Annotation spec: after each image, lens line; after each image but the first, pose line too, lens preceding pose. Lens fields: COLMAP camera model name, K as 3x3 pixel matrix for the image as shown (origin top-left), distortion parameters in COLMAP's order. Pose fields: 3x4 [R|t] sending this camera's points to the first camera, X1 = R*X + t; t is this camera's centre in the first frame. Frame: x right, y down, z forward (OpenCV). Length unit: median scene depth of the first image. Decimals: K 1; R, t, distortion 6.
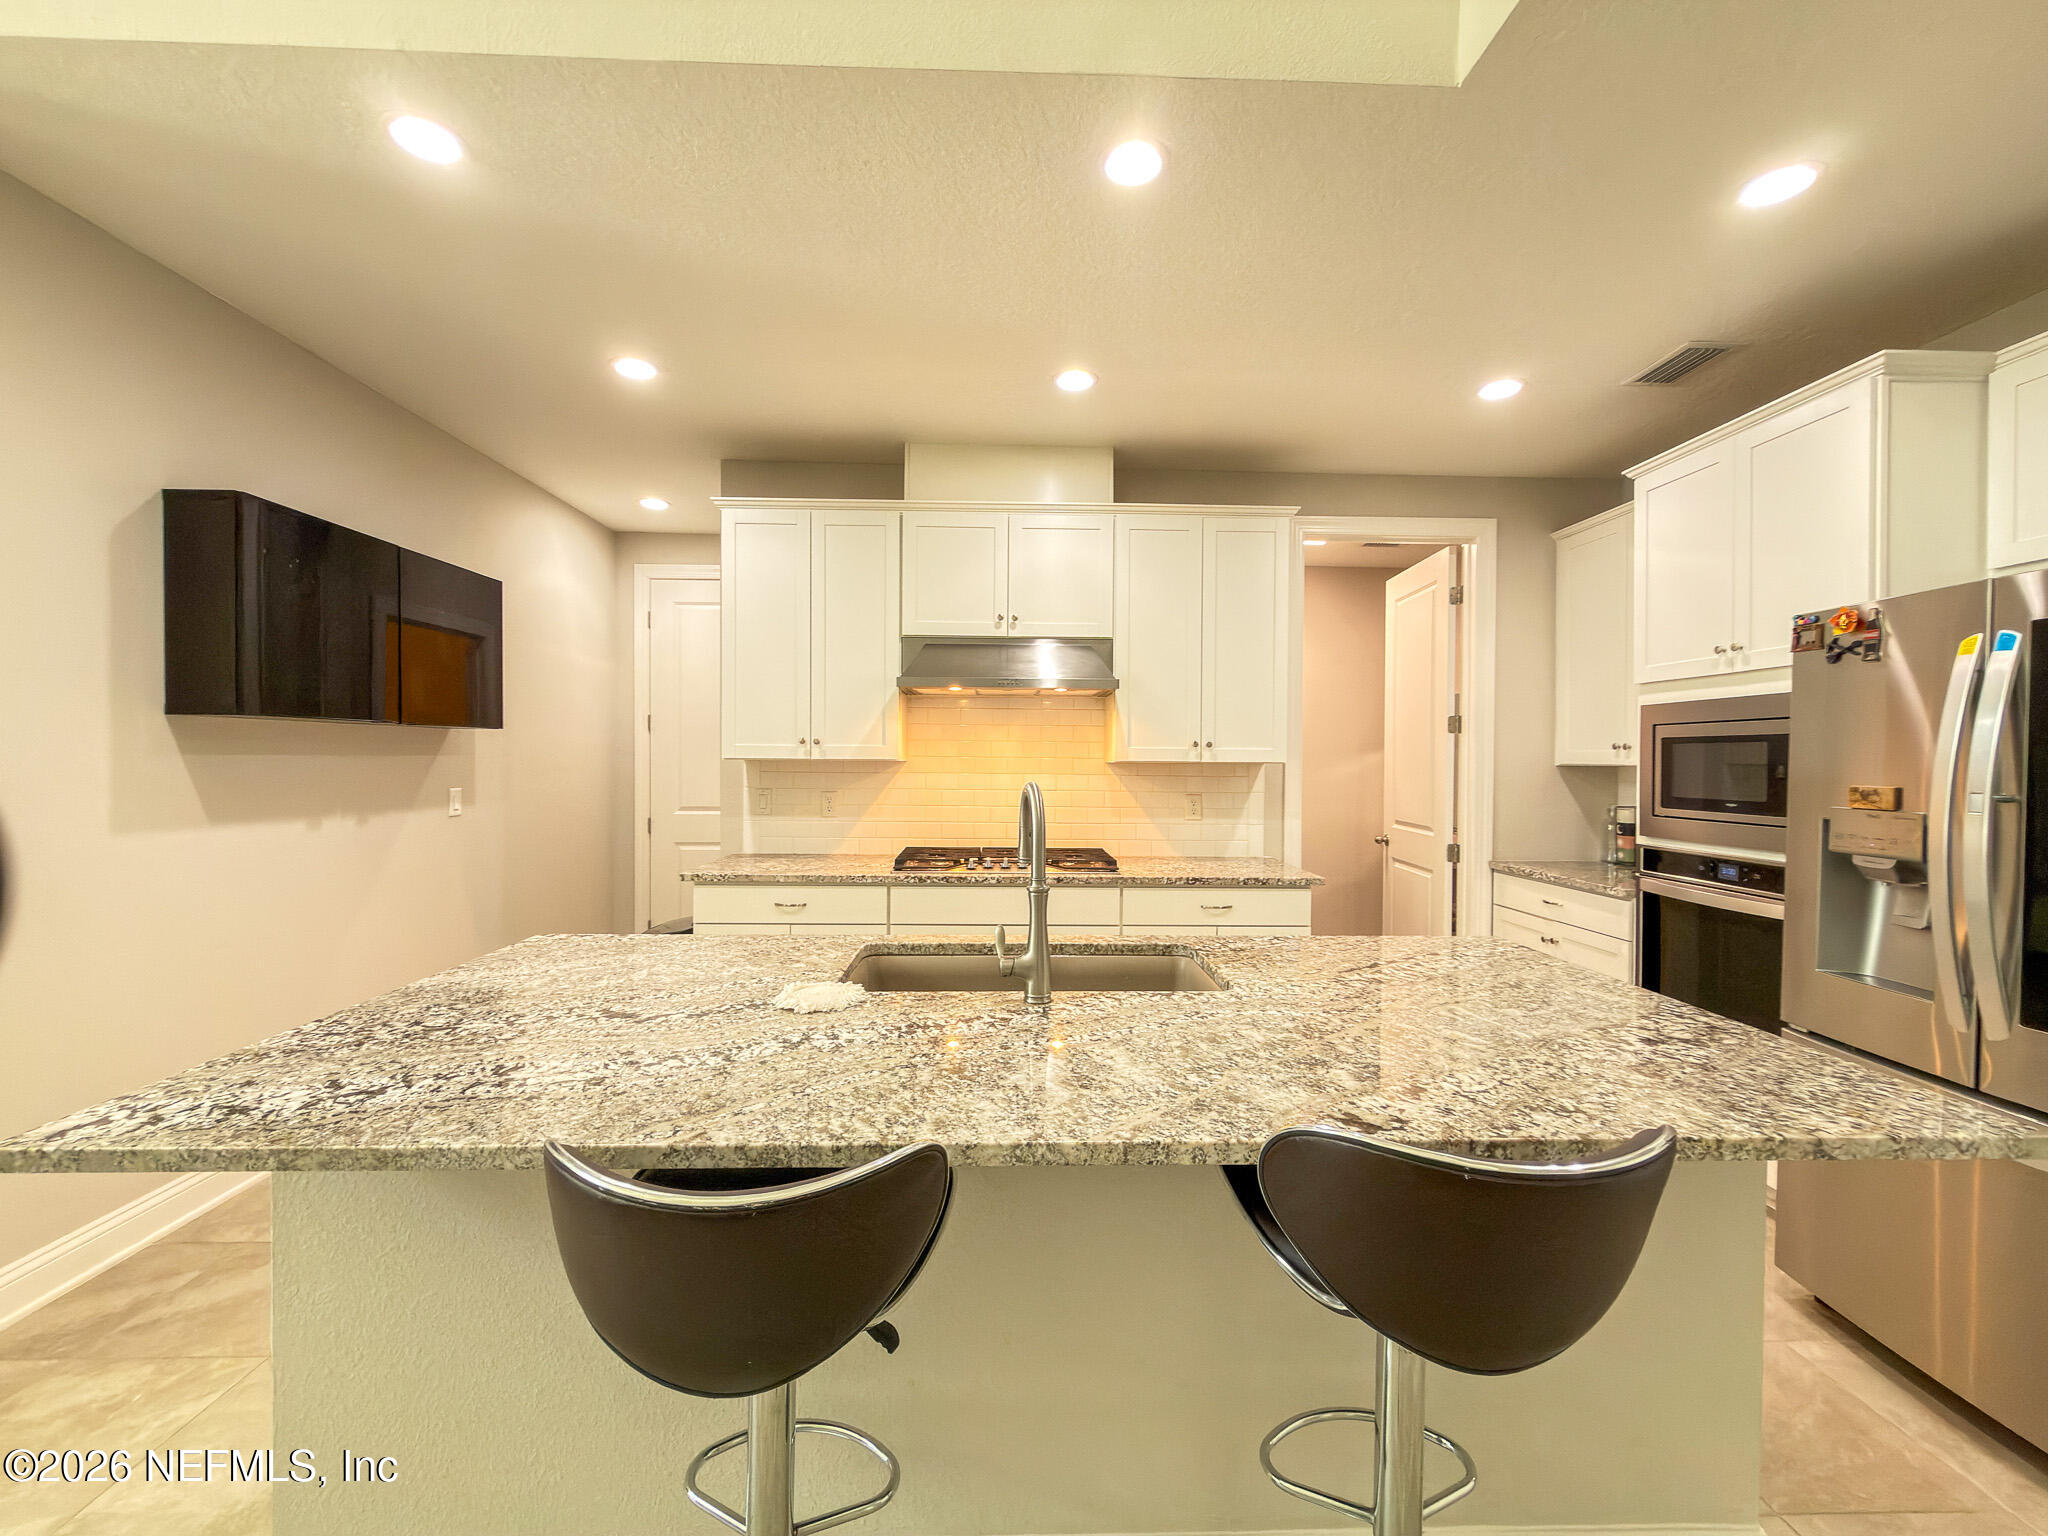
lens RADIAL K [[821.8, 0, 1023.8], [0, 821.8, 771.3], [0, 0, 1]] dist [0.001303, 0.000147]
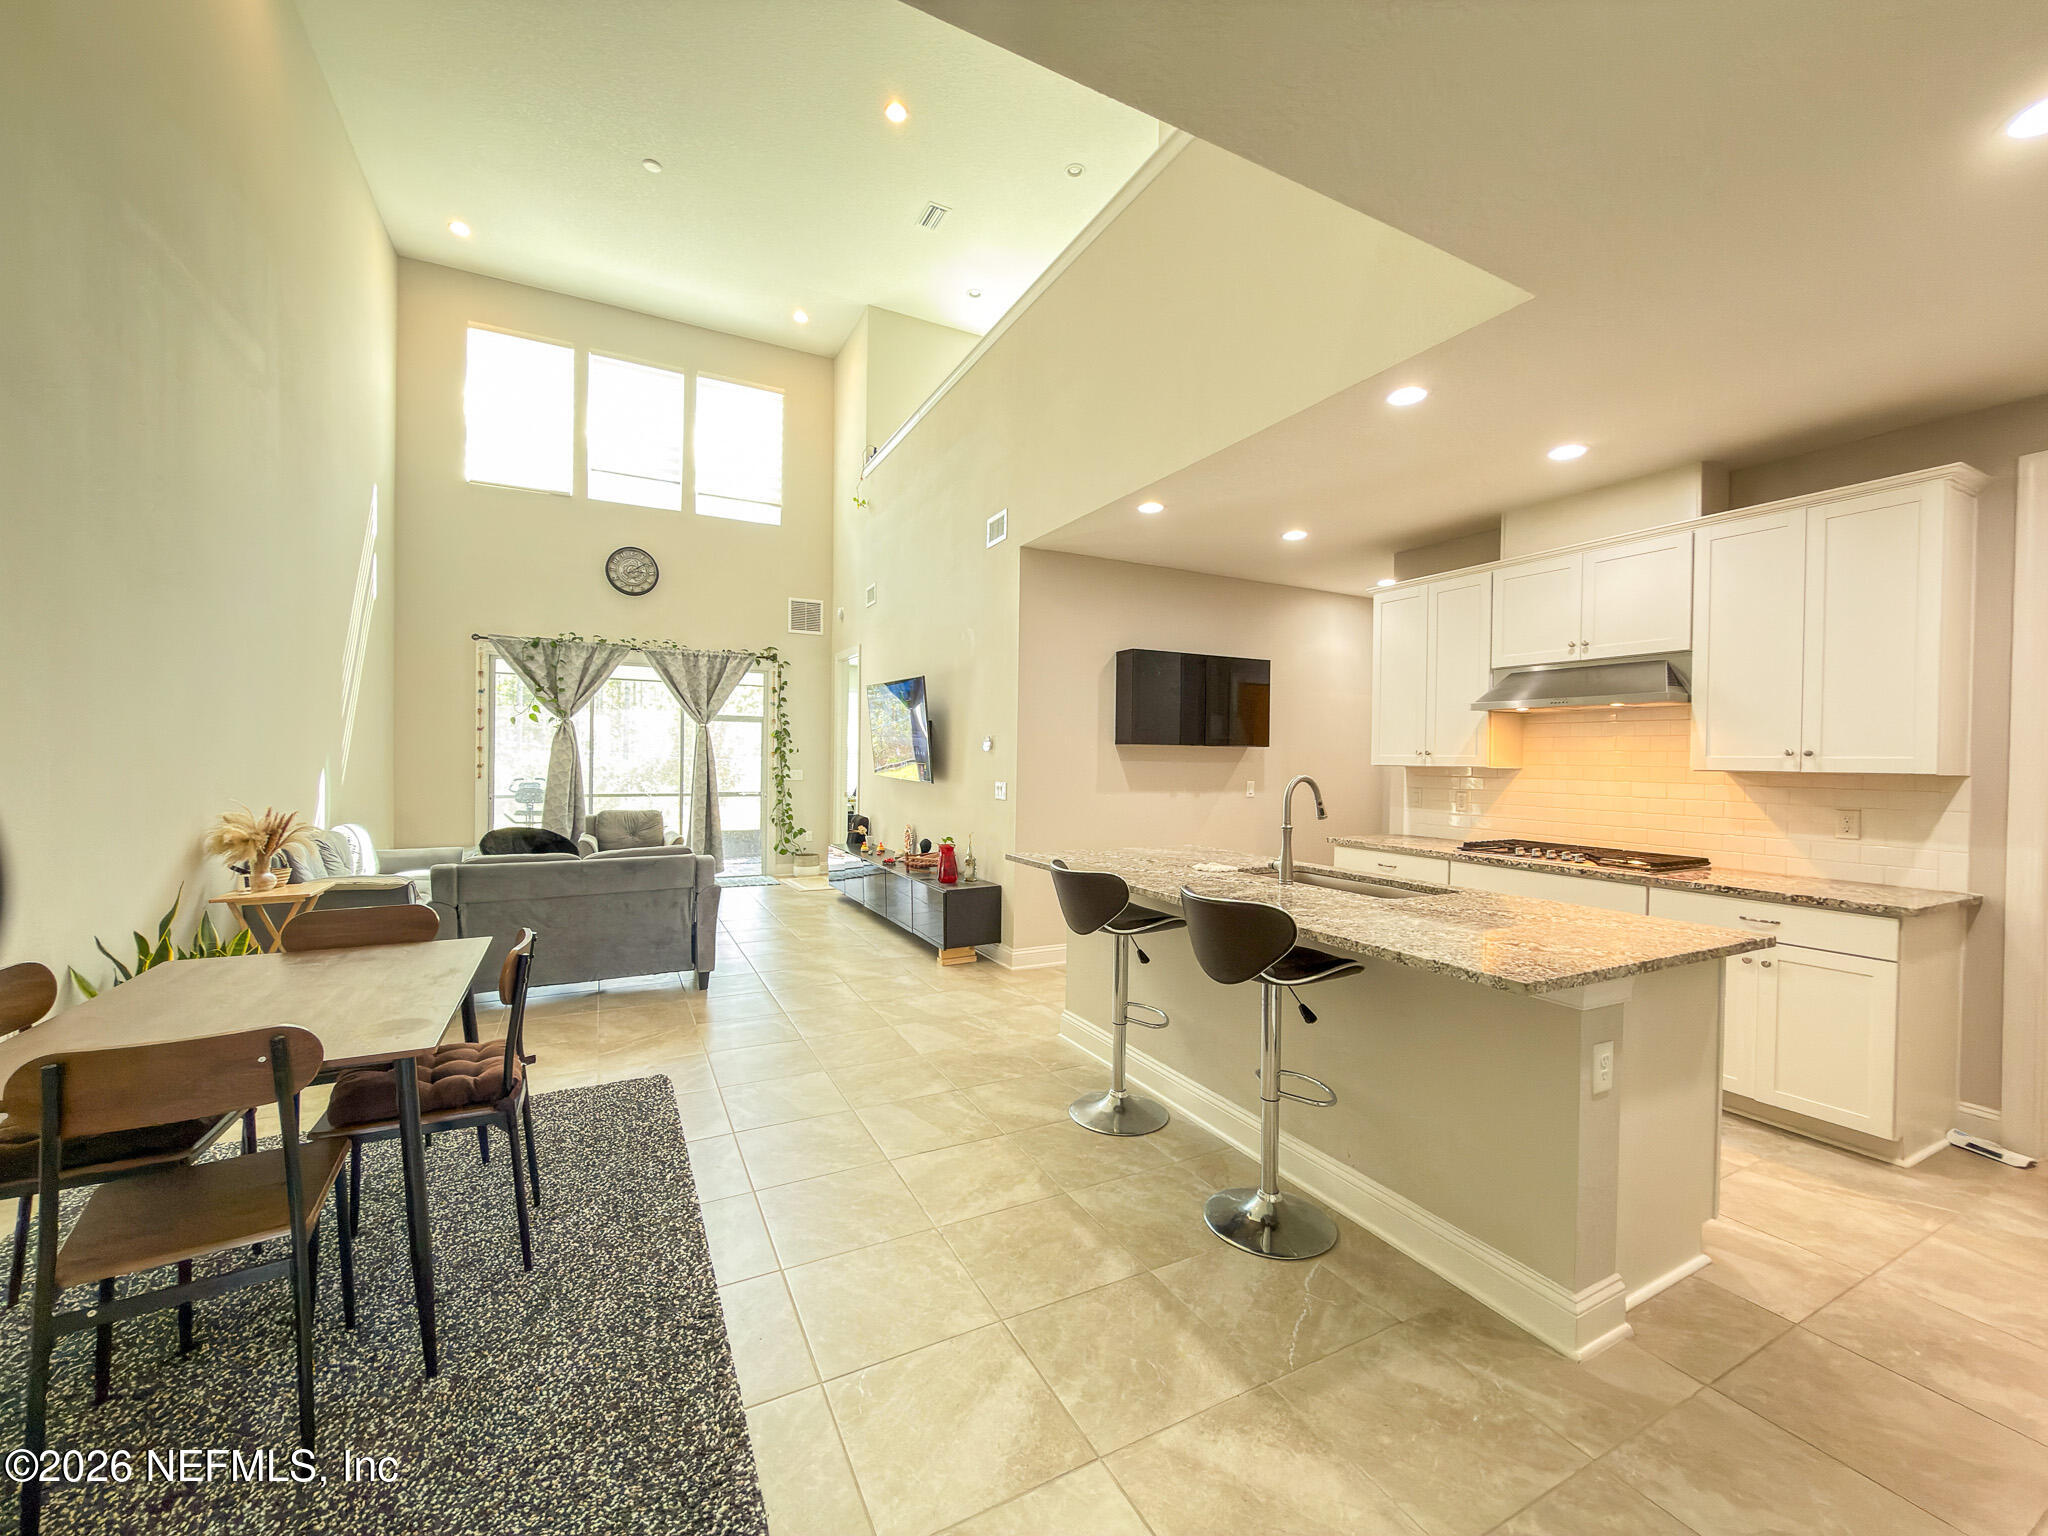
lens RADIAL K [[821.8, 0, 1028.4], [0, 821.8, 768.0], [0, 0, 1]] dist [0.001303, 0.000147]
pose [[0.439448, 0.008894, -0.898224, 0.672929], [-0.026160, 0.999654, -0.002900, 0.009695], [0.897887, 0.024772, 0.439528, -0.193065]]
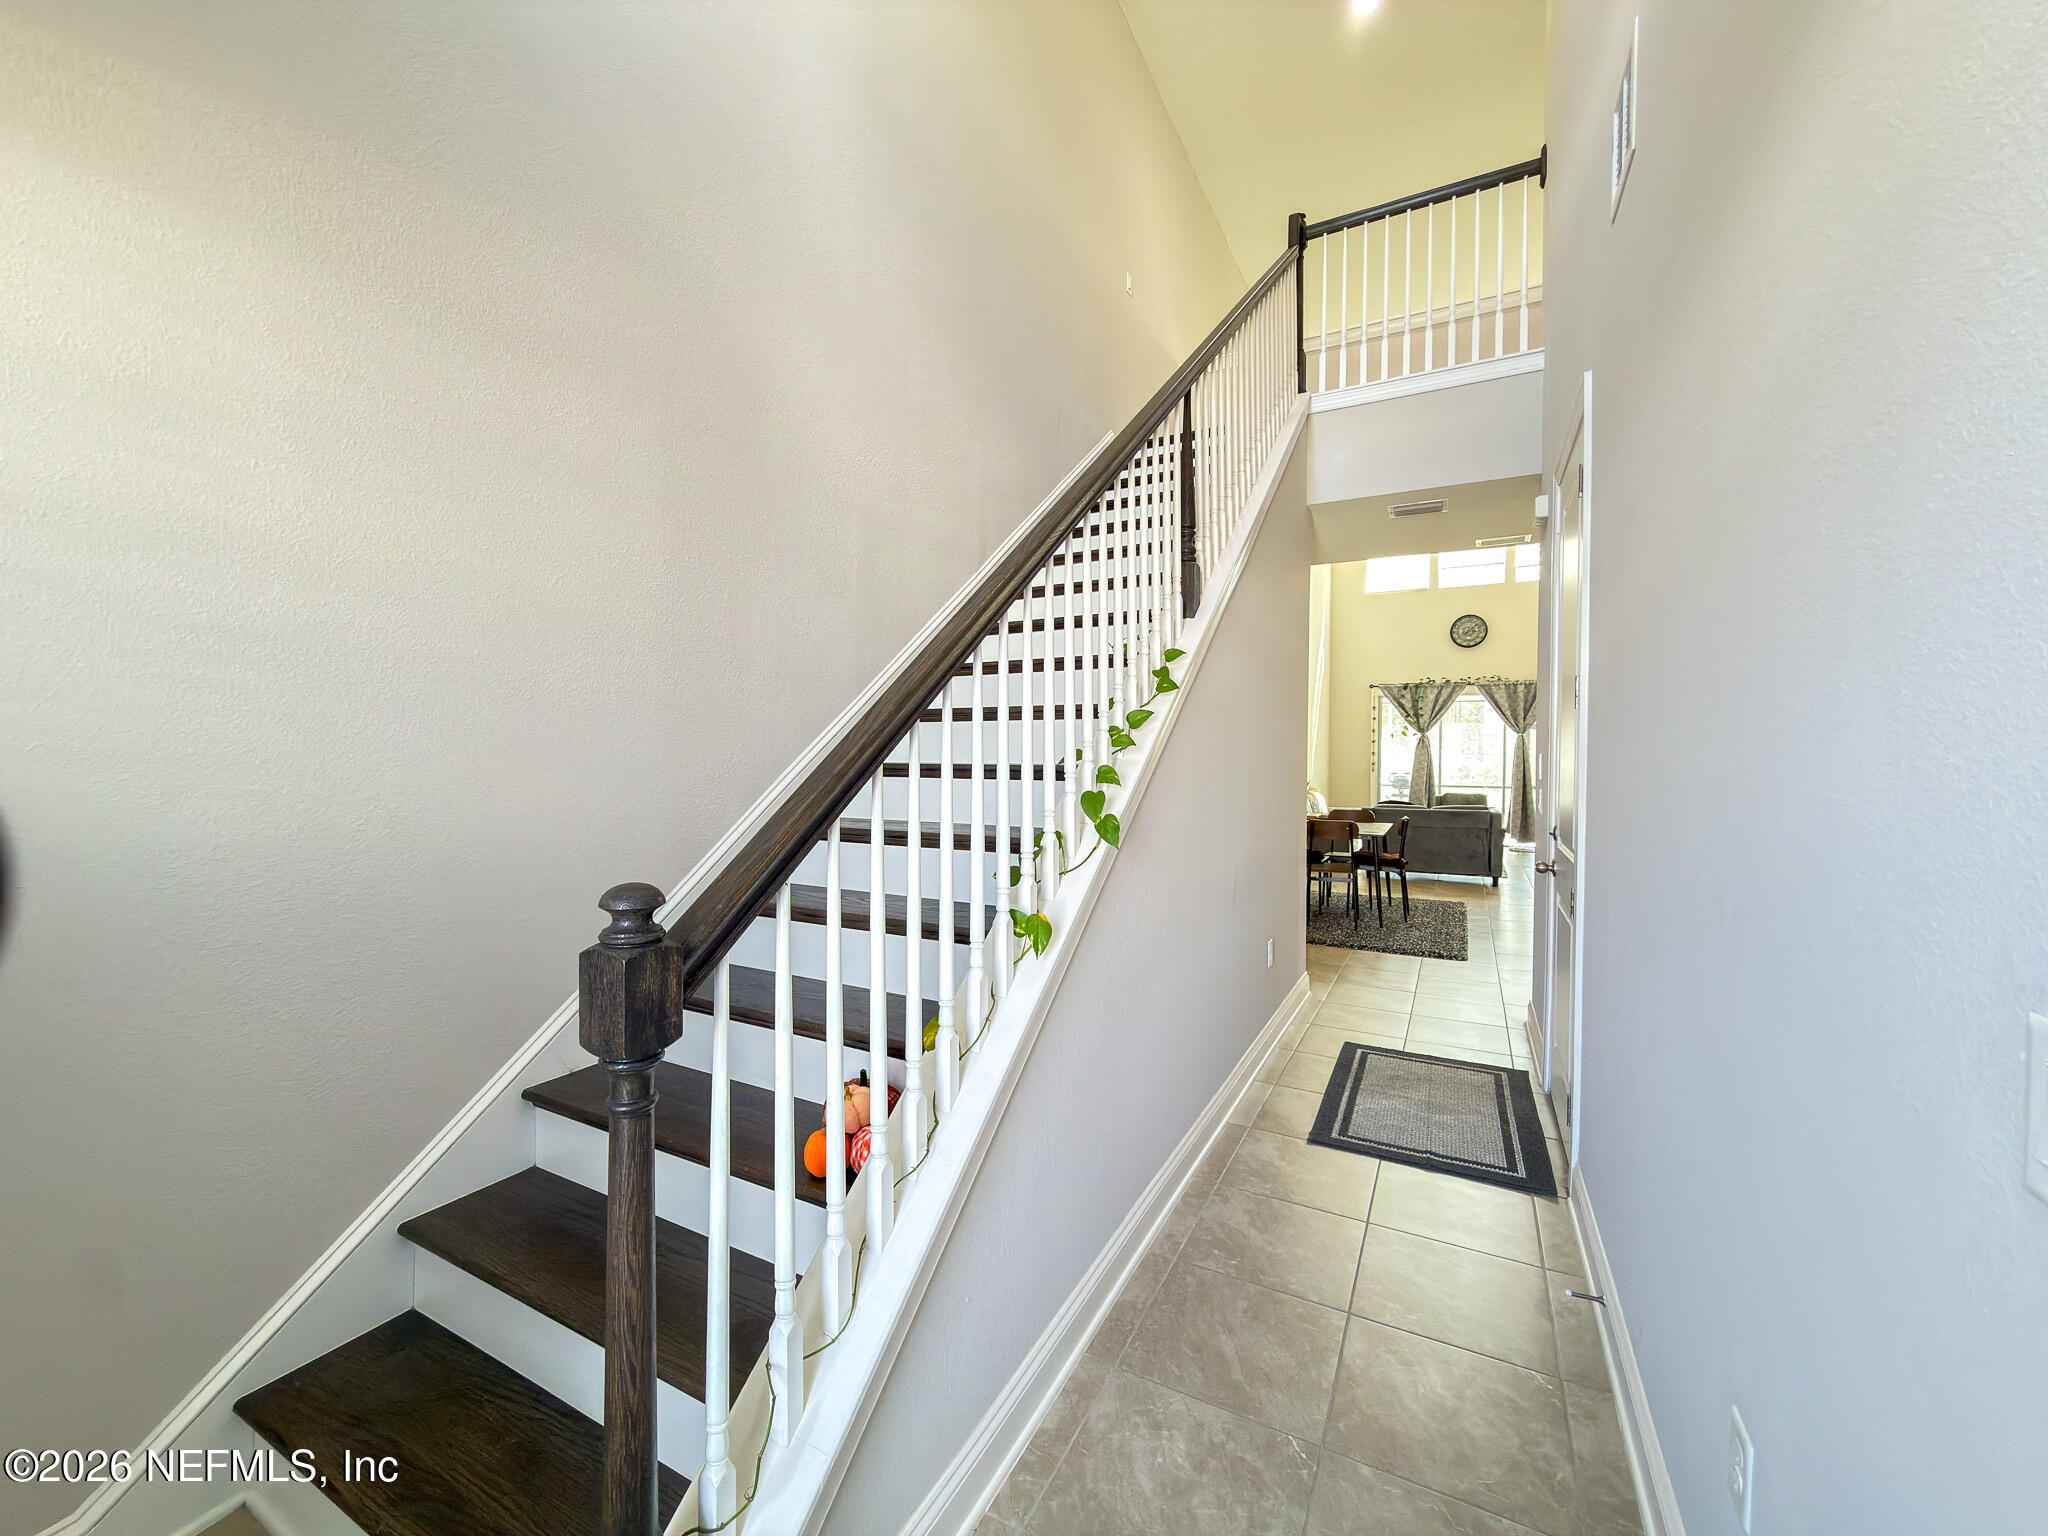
lens RADIAL K [[821.8, 0, 1020.1], [0, 821.8, 771.6], [0, 0, 1]] dist [0.001303, 0.000147]
pose [[-0.493915, 0.009320, -0.869460, 1.394702], [-0.023921, 0.999418, 0.024302, 0.014766], [0.869181, 0.032802, -0.493405, -0.144914]]
